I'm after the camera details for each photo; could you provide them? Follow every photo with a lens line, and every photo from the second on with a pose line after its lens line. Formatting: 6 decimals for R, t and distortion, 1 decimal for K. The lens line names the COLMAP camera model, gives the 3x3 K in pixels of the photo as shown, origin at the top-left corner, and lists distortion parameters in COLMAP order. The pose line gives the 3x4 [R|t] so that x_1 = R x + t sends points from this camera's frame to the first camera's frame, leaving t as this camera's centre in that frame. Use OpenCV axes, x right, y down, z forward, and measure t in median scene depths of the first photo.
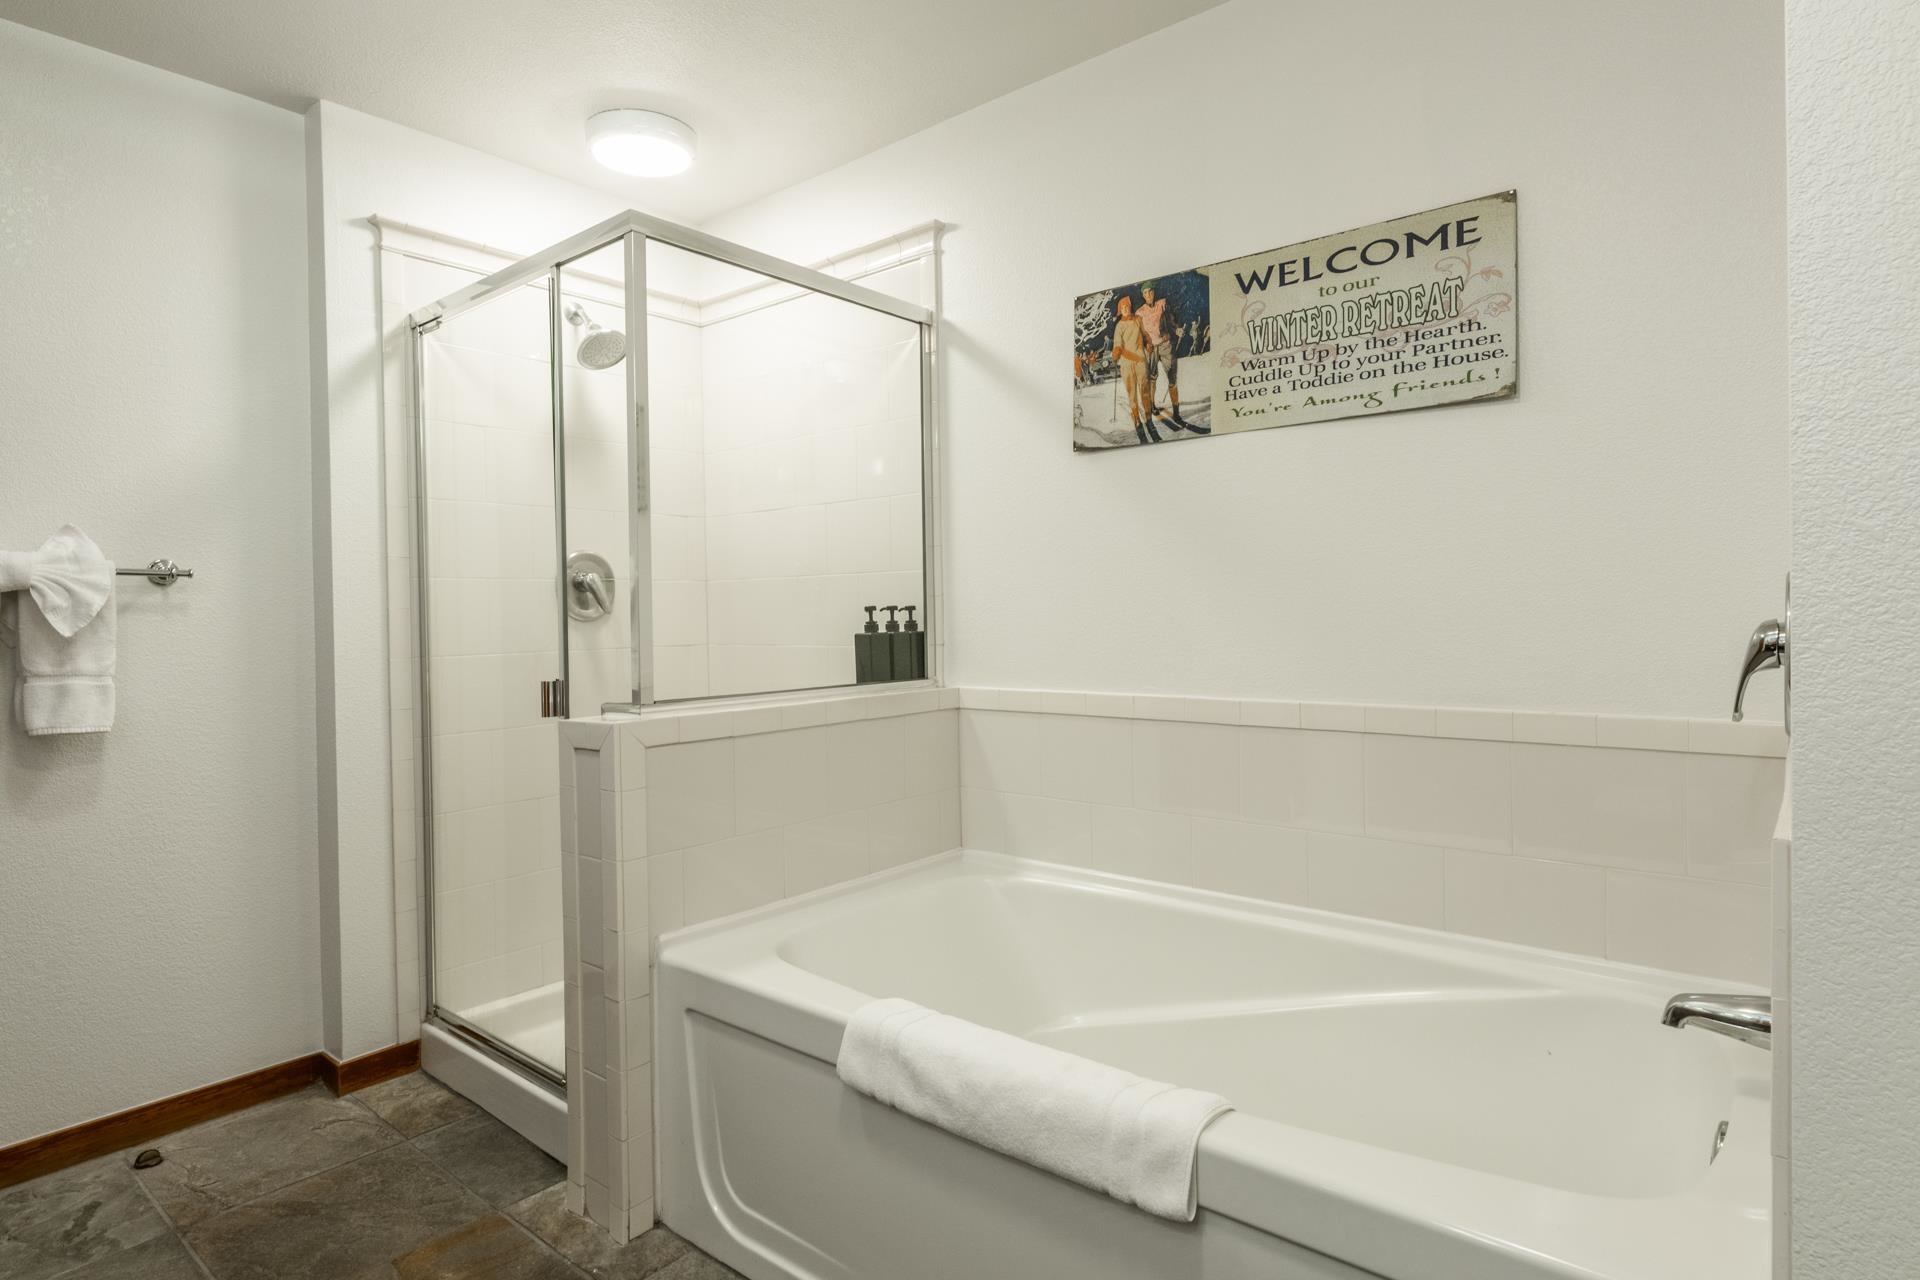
lens RADIAL K [[1023.0, 0, 961.1], [0, 1023.0, 629.6], [0, 0, 1]] dist [-0.003433, -0.001005]
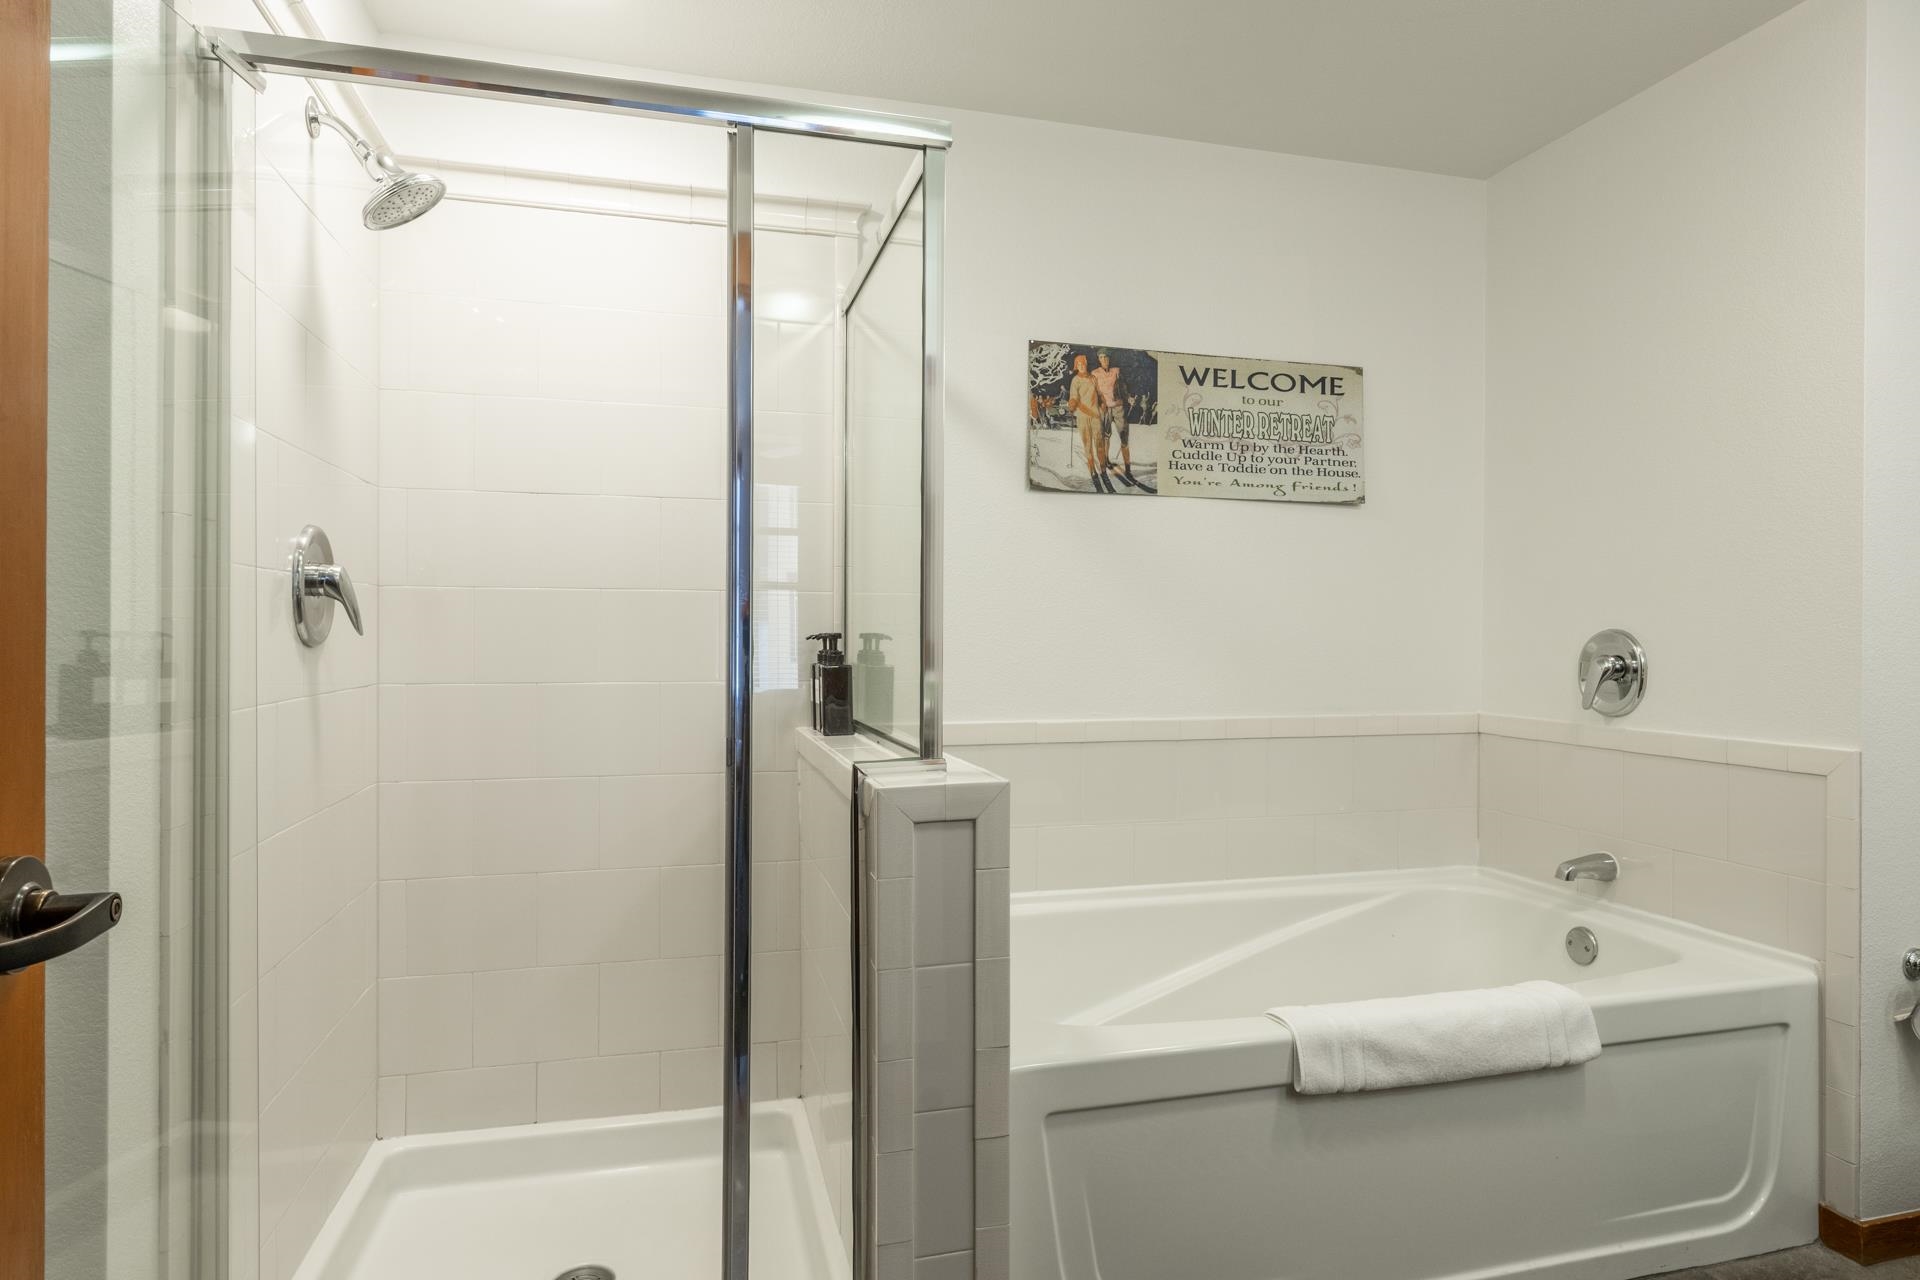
lens RADIAL K [[1073.2, 0, 956.6], [0, 1073.2, 645.1], [0, 0, 1]] dist [-0.000349, -0.000507]
pose [[0.576095, 0.010978, 0.817309, -0.893895], [-0.000164, 0.999911, -0.013315, -0.001303], [-0.817383, 0.007537, 0.576046, 0.477612]]
